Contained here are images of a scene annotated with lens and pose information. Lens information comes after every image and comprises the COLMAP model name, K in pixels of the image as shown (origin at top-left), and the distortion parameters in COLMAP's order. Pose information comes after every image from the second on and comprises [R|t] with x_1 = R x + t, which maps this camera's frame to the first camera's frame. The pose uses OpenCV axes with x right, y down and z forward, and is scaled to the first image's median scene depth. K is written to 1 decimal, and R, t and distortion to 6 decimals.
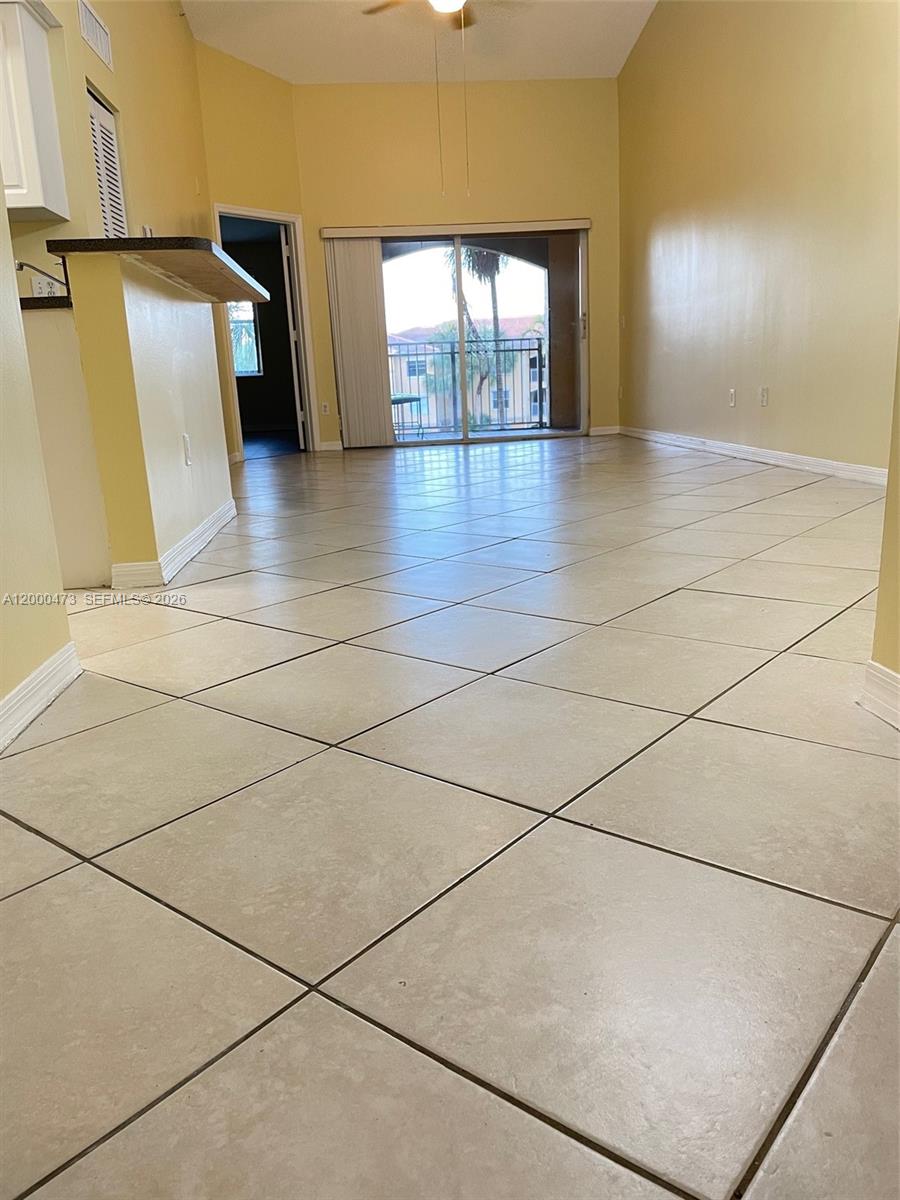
lens RADIAL K [[911.2, 0, 451.6], [0, 911.2, 601.7], [0, 0, 1]] dist [0.081342, -0.101098]
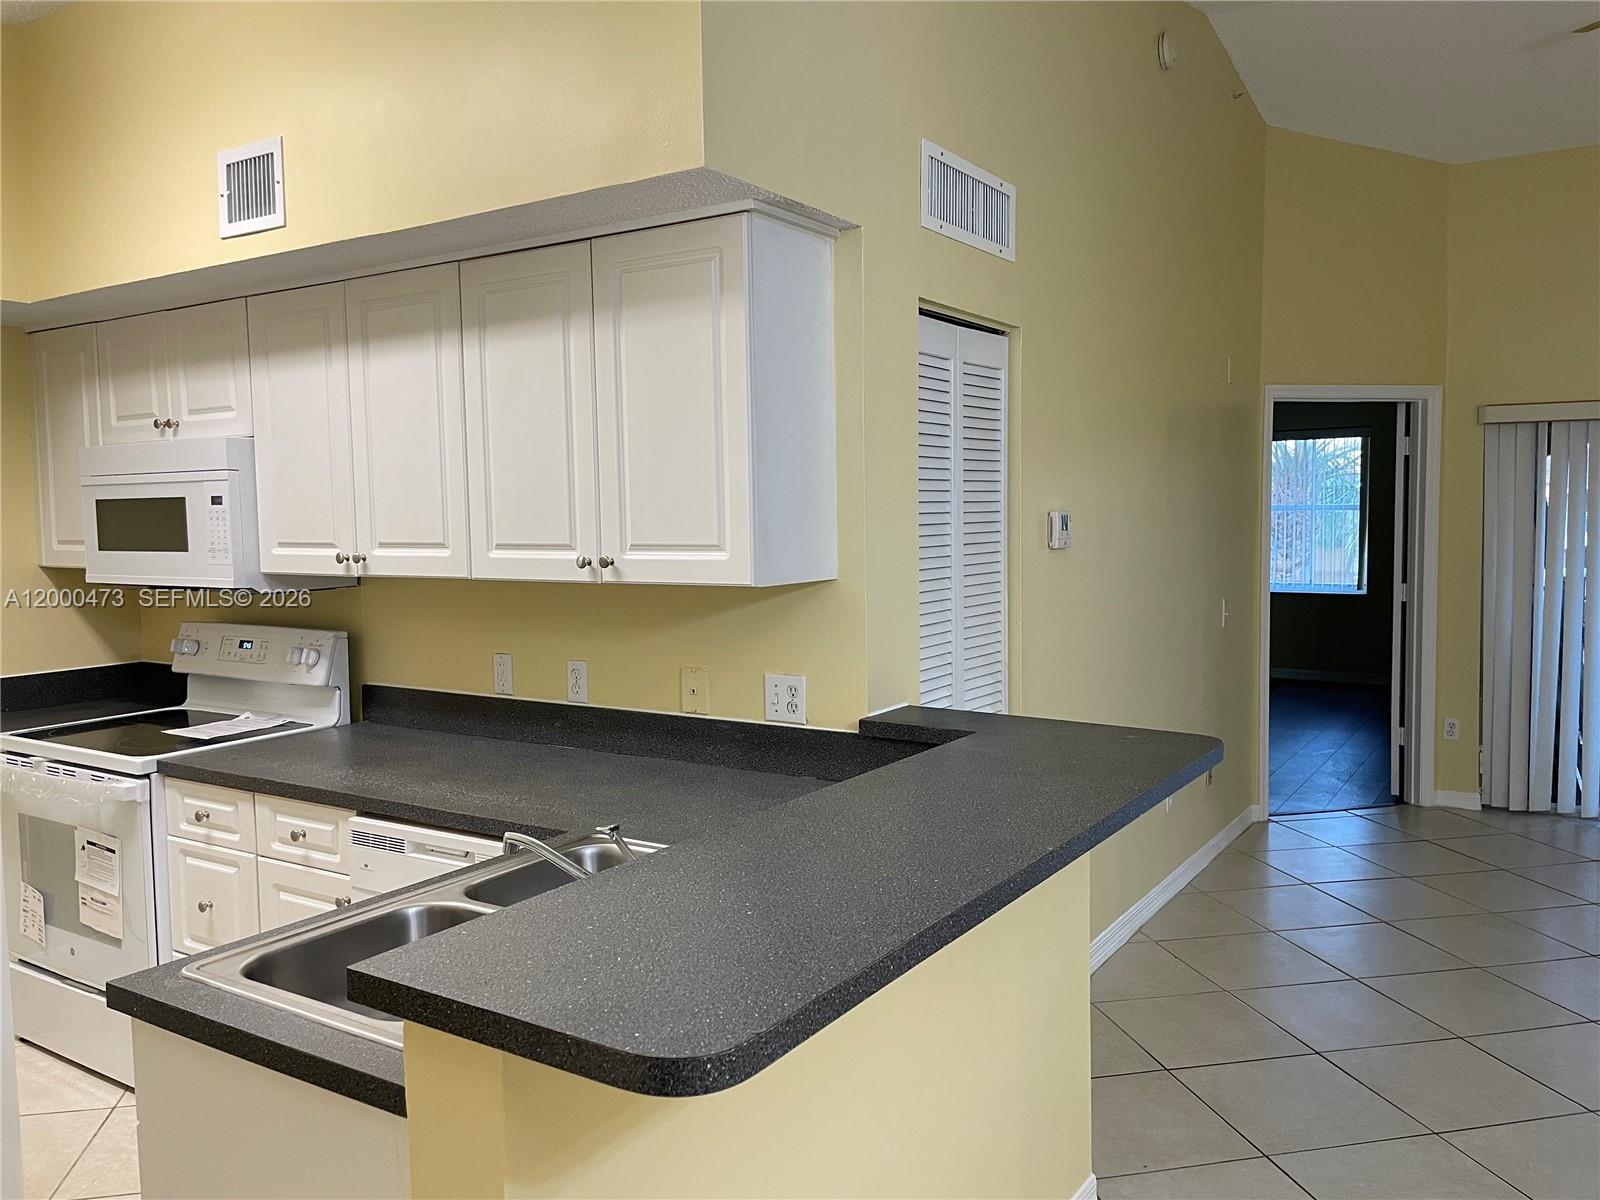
lens RADIAL K [[1214.9, 0, 803.1], [0, 1214.9, 586.8], [0, 0, 1]] dist [0.081342, -0.101098]
pose [[0.788600, 0.073796, -0.610462, -0.006958], [-0.170495, 0.980089, -0.101768, -0.178354], [0.590798, 0.184335, 0.785480, 0.244914]]
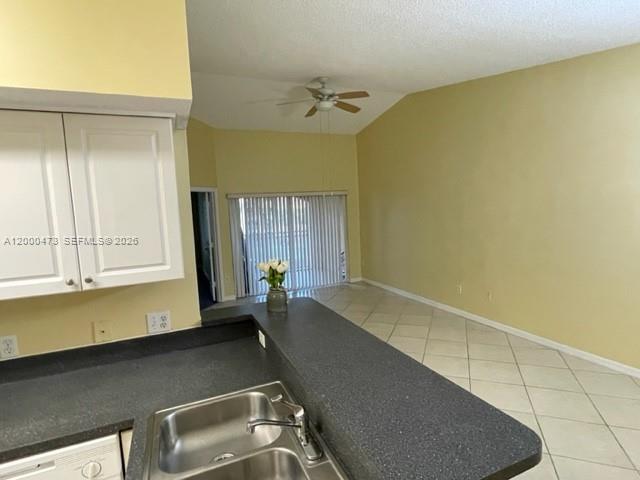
lens RADIAL K [[348.2, 0, 324.4], [0, 348.2, 239.0], [0, 0, 1]] dist [-0.004107, -0.001246]
pose [[0.947572, -0.030004, 0.318131, -0.201678], [0.081044, 0.985595, -0.148442, -0.194107], [-0.309094, 0.166442, 0.936353, 0.257201]]
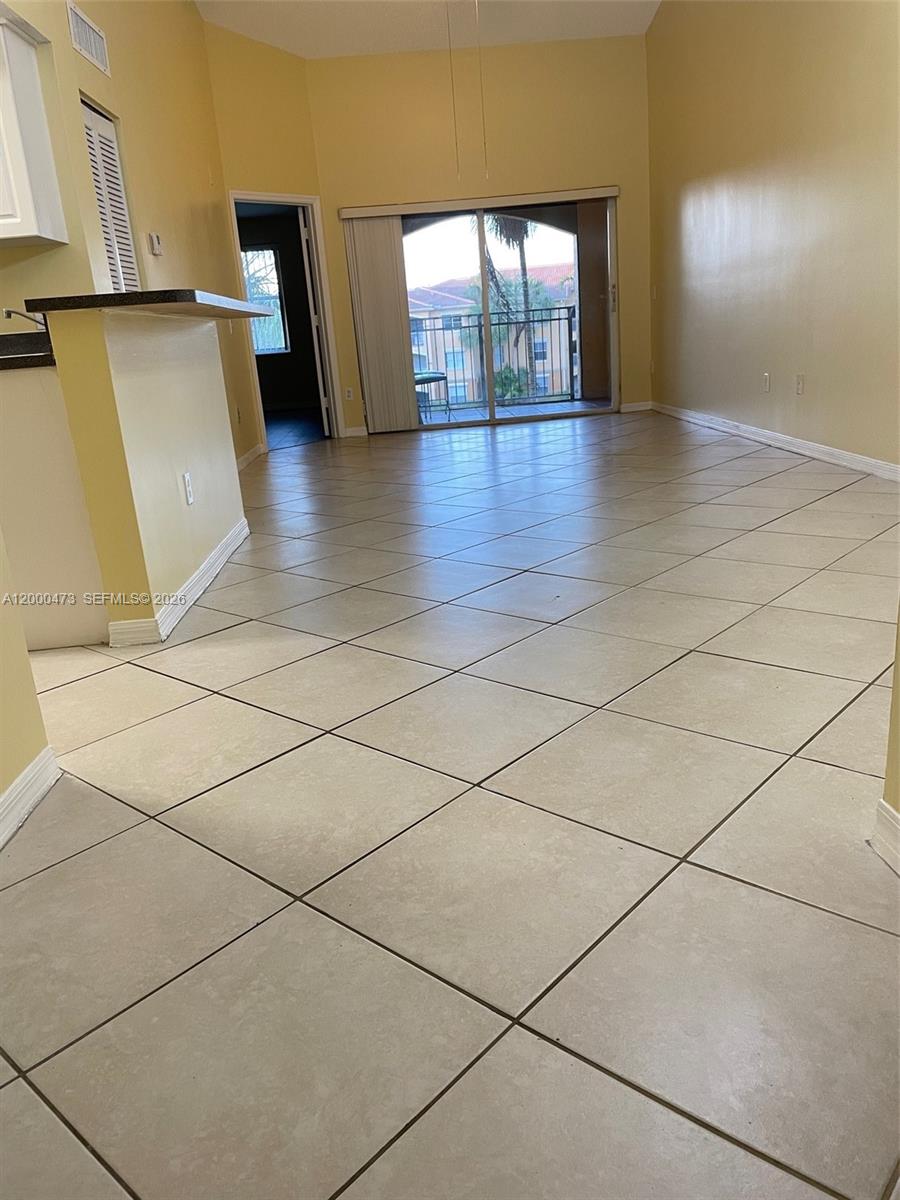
lens RADIAL K [[911.2, 0, 443.7], [0, 911.2, 598.1], [0, 0, 1]] dist [0.081342, -0.101098]
pose [[0.998279, -0.018836, -0.055533, 0.016235], [0.021394, 0.998720, 0.045828, -0.039506], [0.054599, -0.046937, 0.997405, 0.015847]]
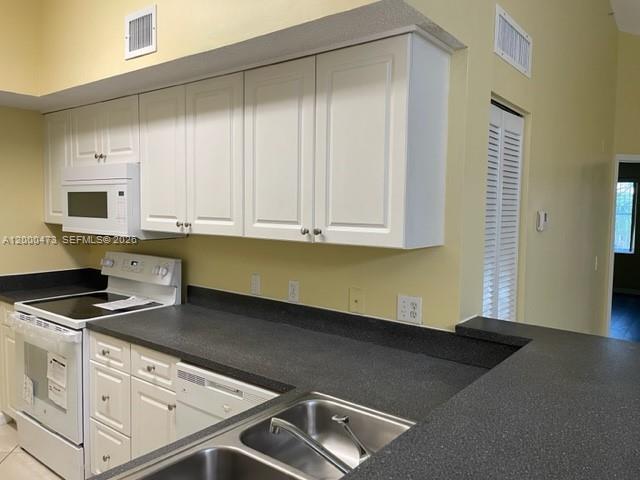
lens RADIAL K [[486.0, 0, 320.6], [0, 486.0, 233.2], [0, 0, 1]] dist [0.081342, -0.101098]
pose [[0.729236, 0.094132, -0.677757, -0.091425], [-0.213459, 0.972359, -0.094624, -0.186668], [0.650116, 0.213677, 0.729172, 0.300168]]
